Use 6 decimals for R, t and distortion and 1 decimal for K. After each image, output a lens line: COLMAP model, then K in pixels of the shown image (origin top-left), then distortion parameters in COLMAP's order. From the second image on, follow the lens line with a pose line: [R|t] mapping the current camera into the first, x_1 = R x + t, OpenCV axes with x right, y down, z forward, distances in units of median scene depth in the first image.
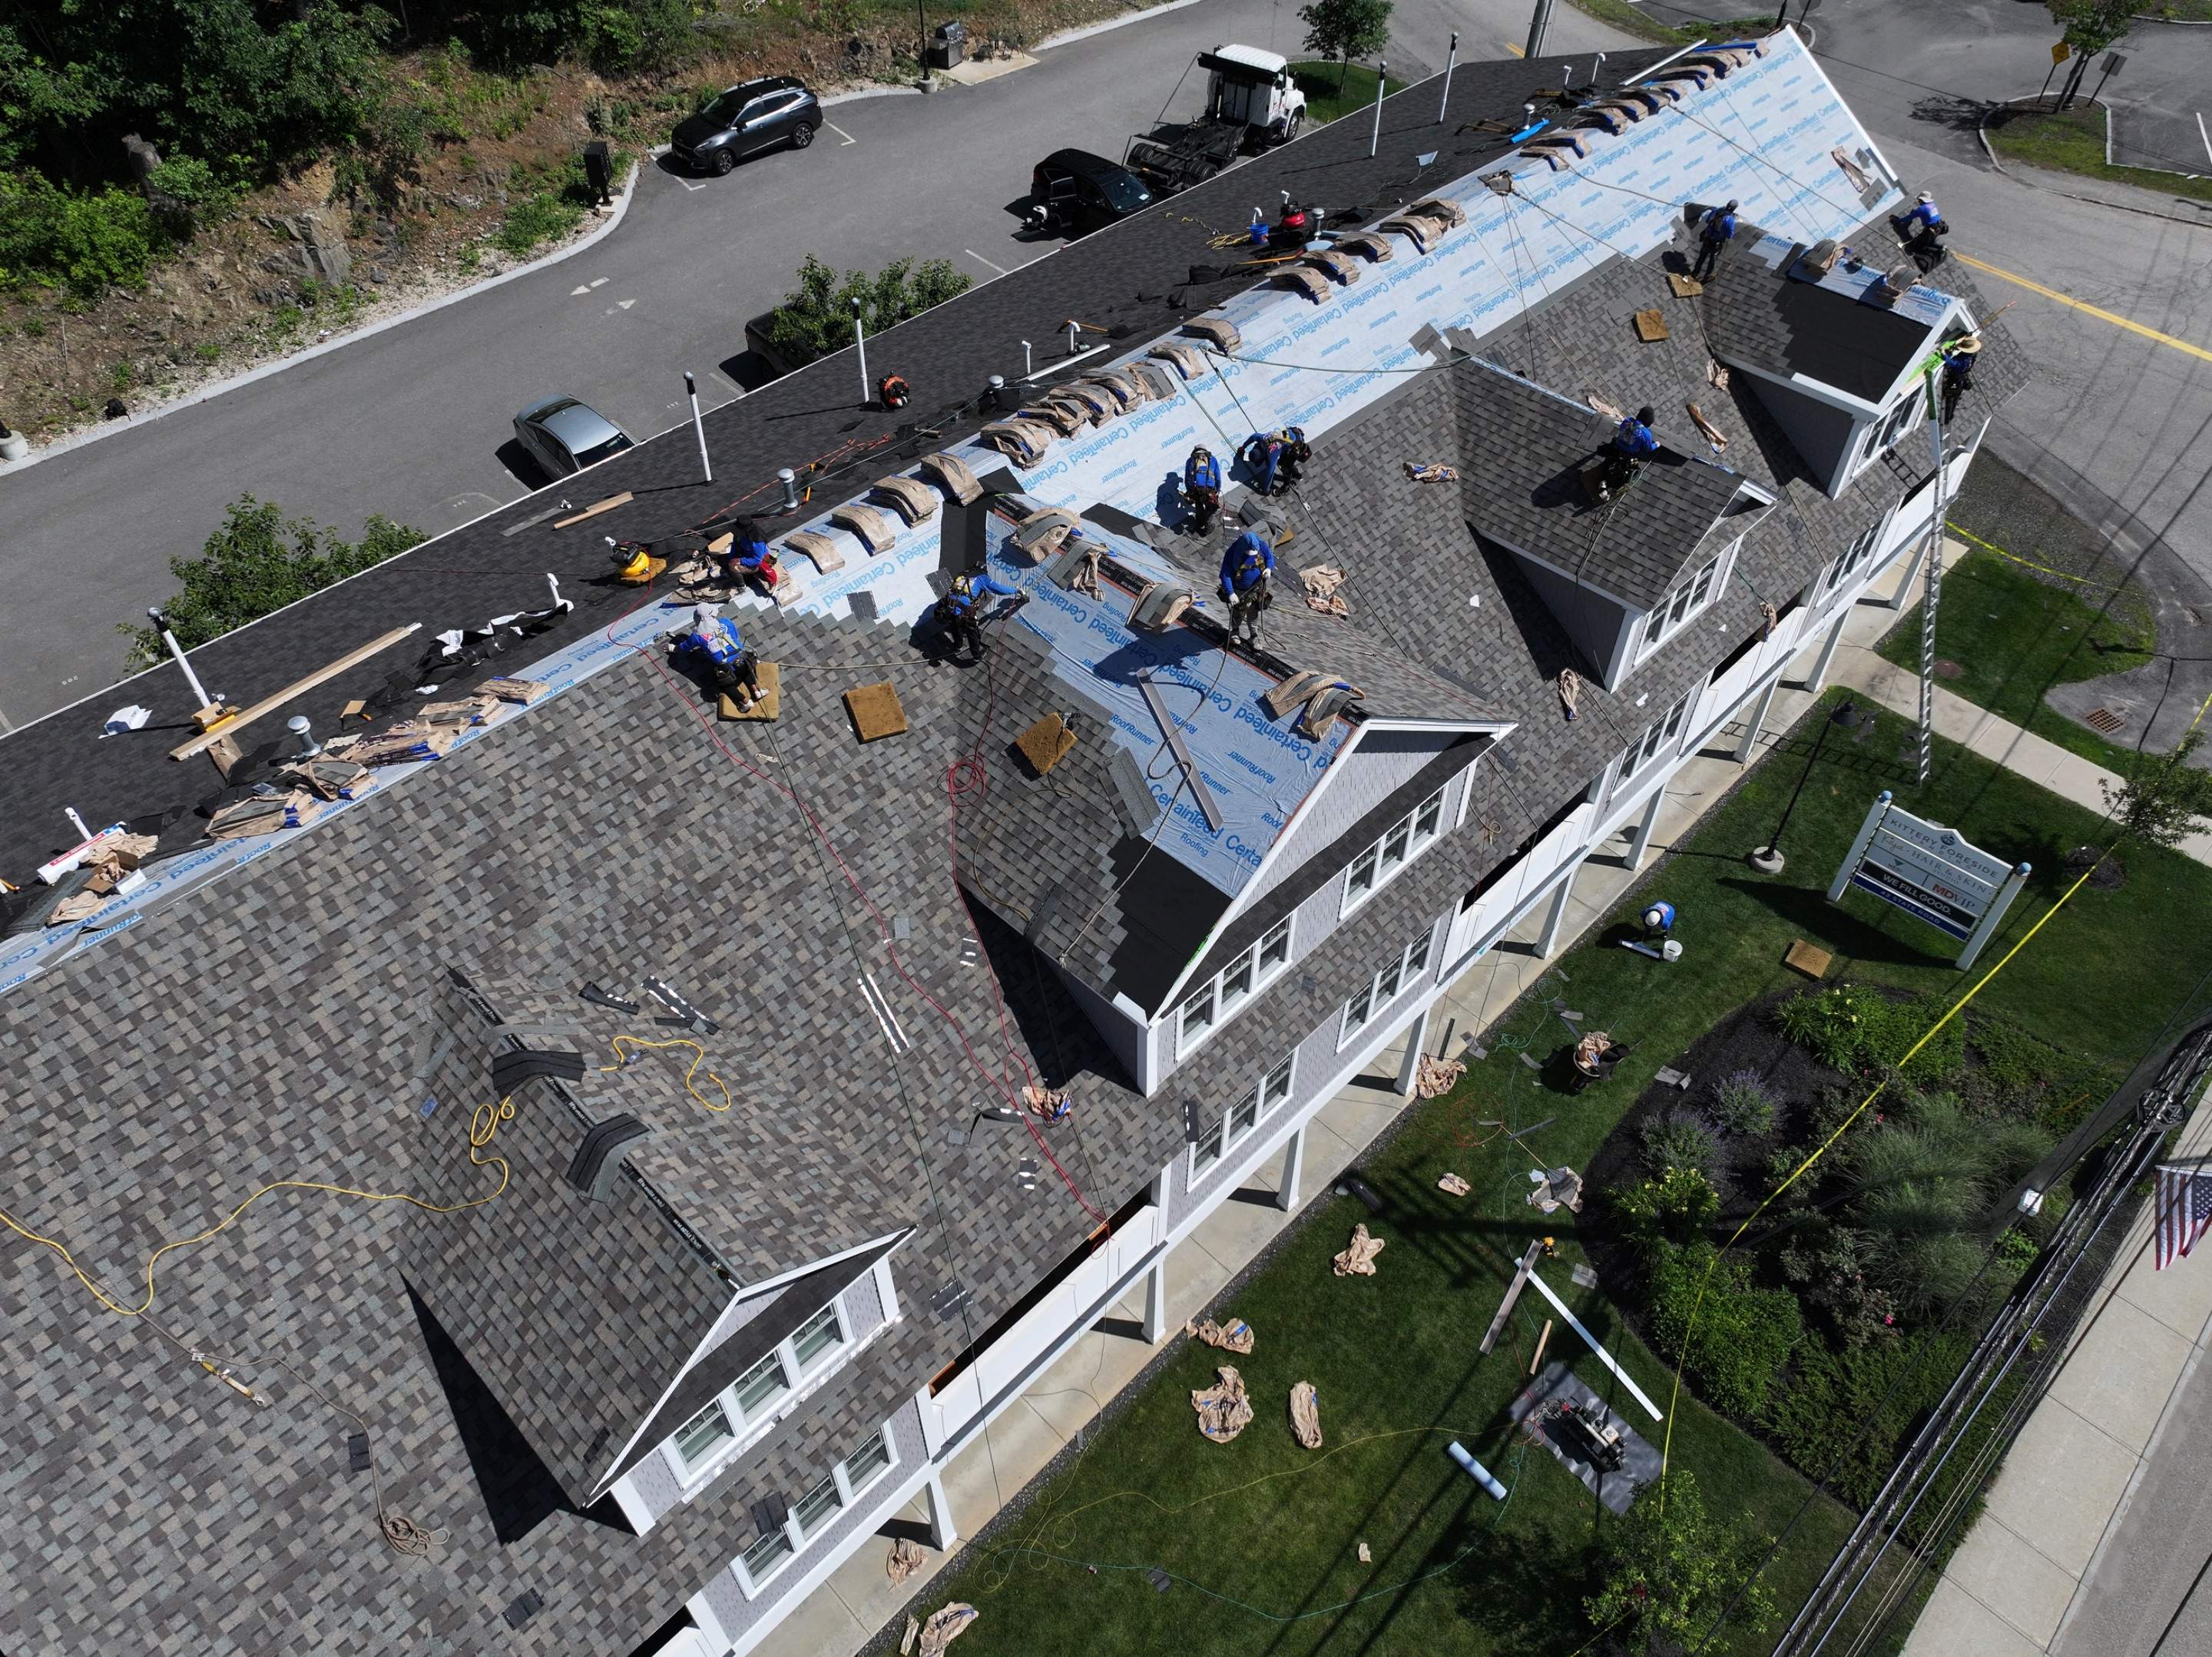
lens RADIAL K [[1560.9, 0, 1101.1], [0, 1560.9, 818.3], [0, 0, 1]] dist [0.001188, 0.020104]
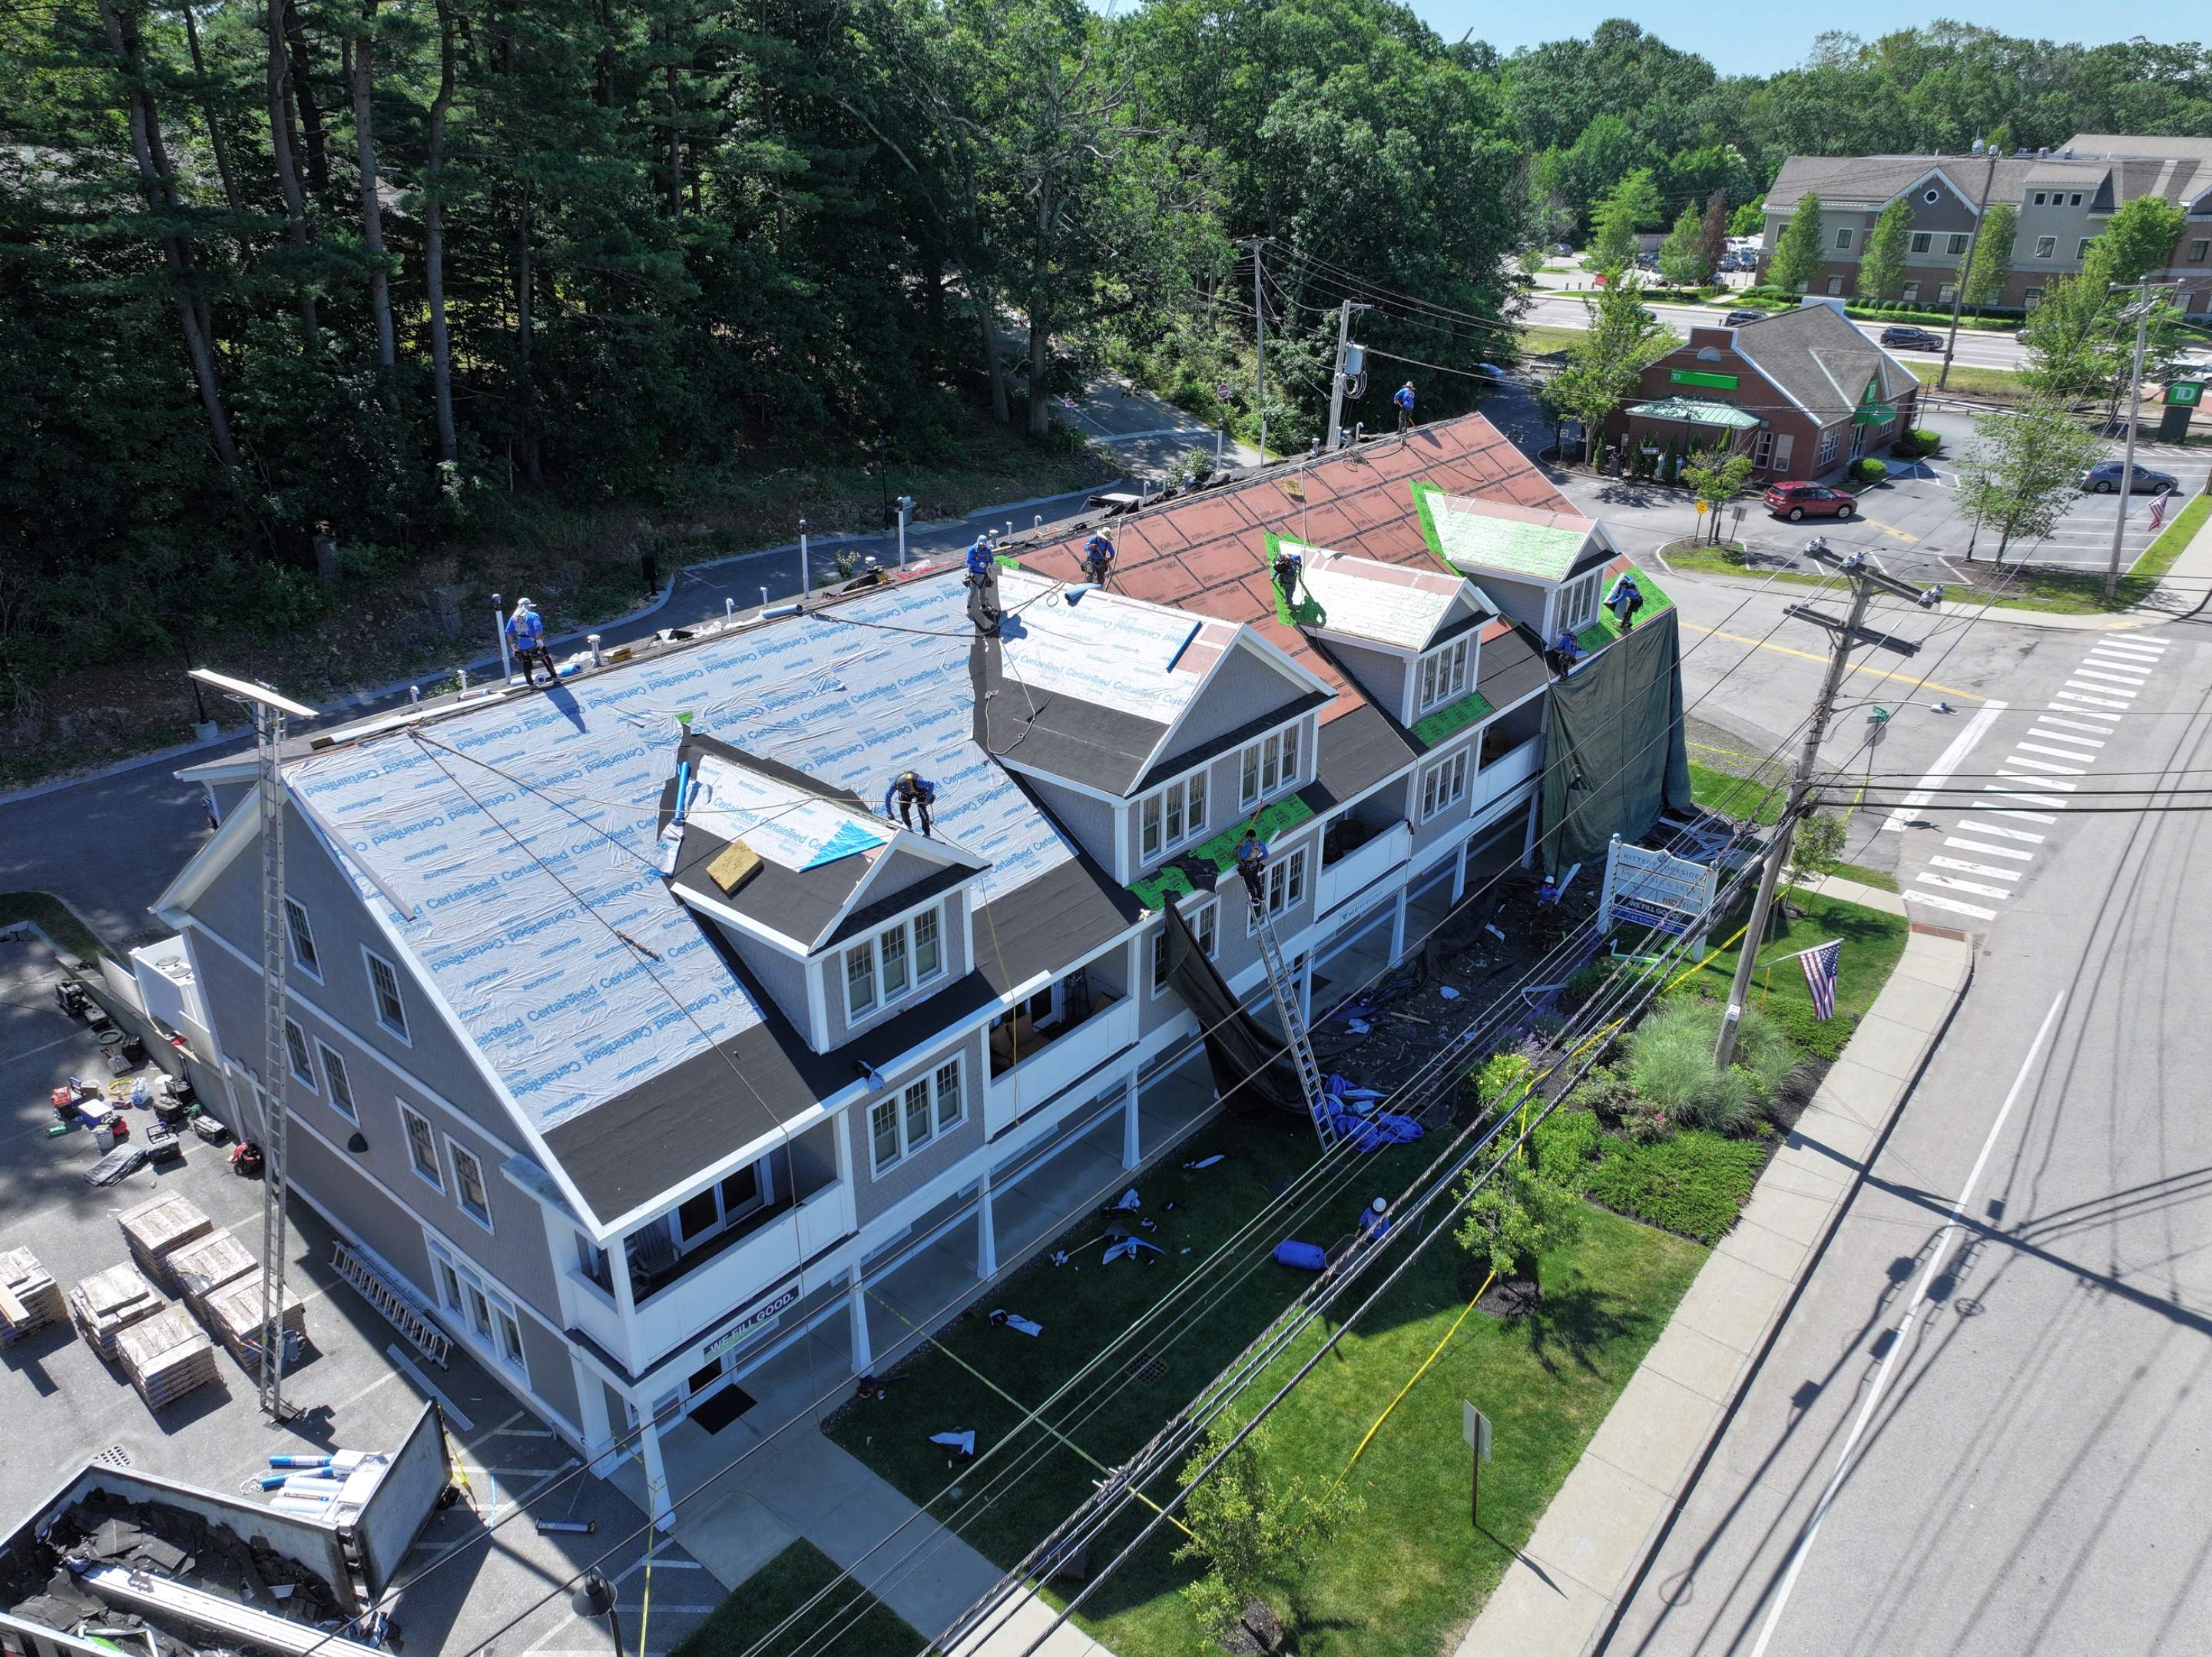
lens RADIAL K [[1560.9, 0, 1100.6], [0, 1560.9, 834.7], [0, 0, 1]] dist [0.001188, 0.020104]
pose [[0.996486, -0.035199, 0.076010, -0.048468], [0.060109, 0.932464, -0.356228, 0.311698], [-0.058337, 0.359544, 0.931303, -0.197381]]
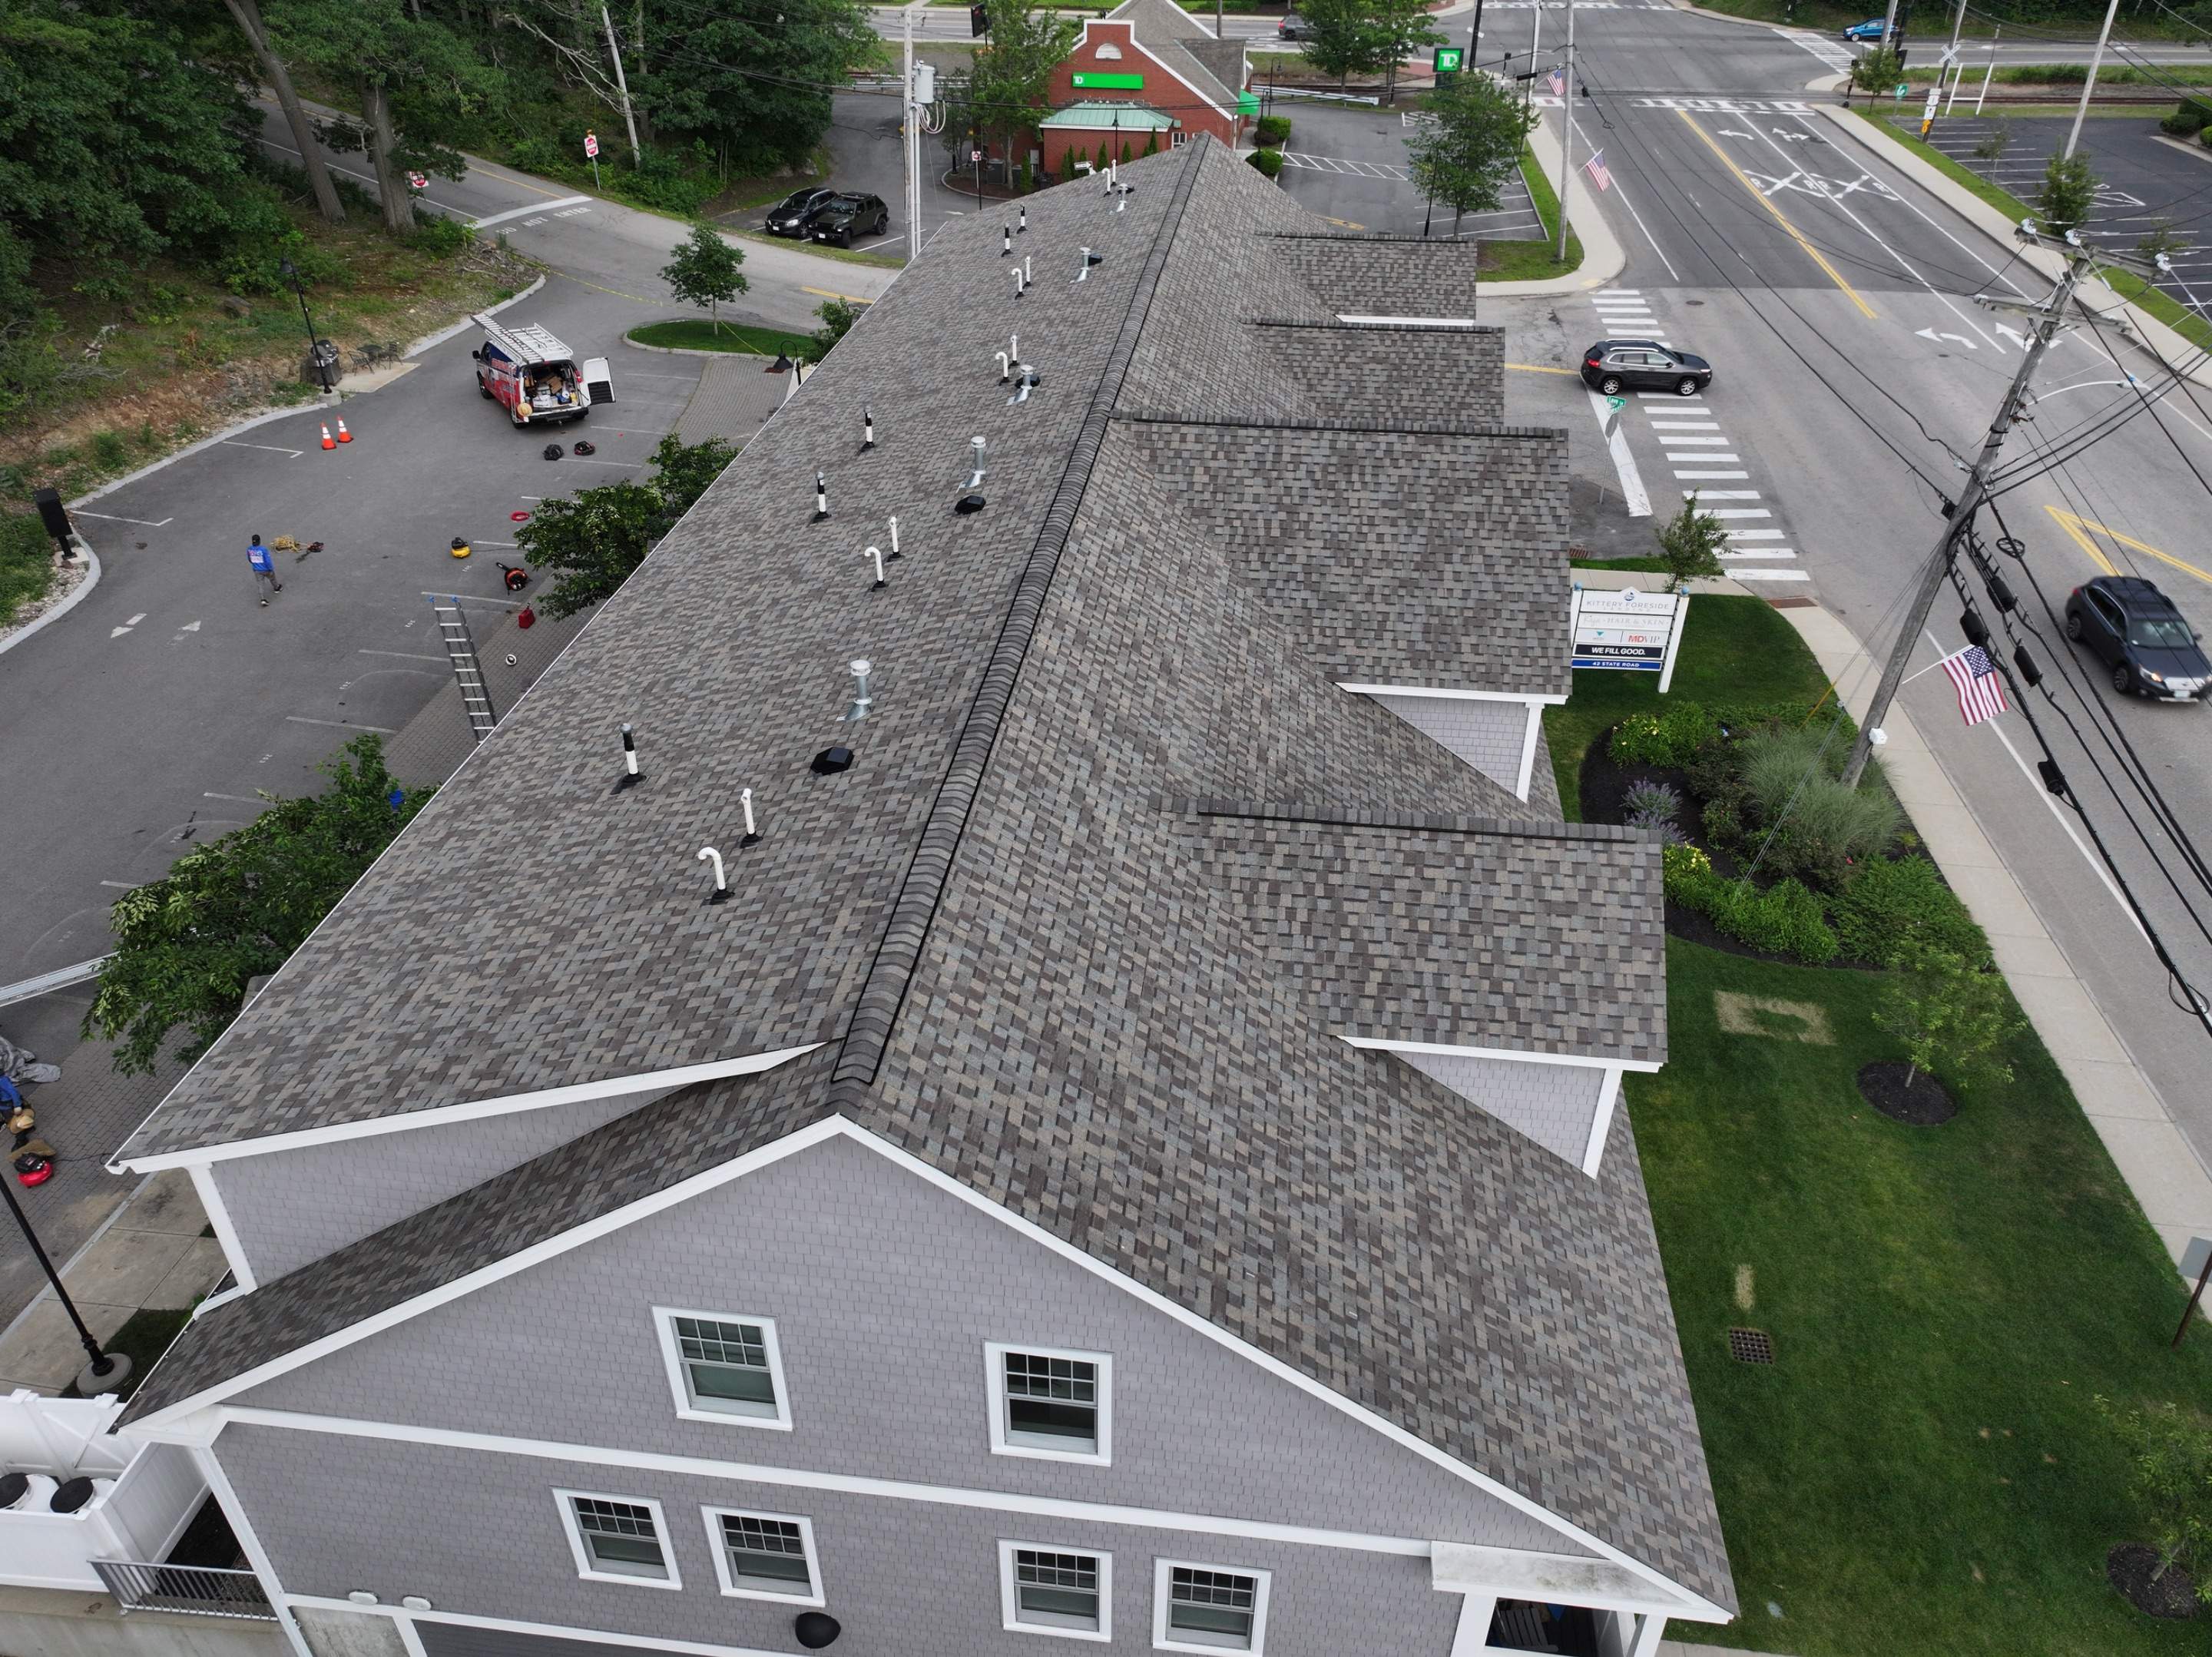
lens RADIAL K [[1560.9, 0, 1112.7], [0, 1560.9, 829.7], [0, 0, 1]] dist [0.001188, 0.020104]
pose [[0.785672, -0.342117, 0.515437, -0.383641], [0.444511, 0.891662, -0.085728, 0.074103], [-0.430266, 0.296471, 0.852629, 0.066200]]
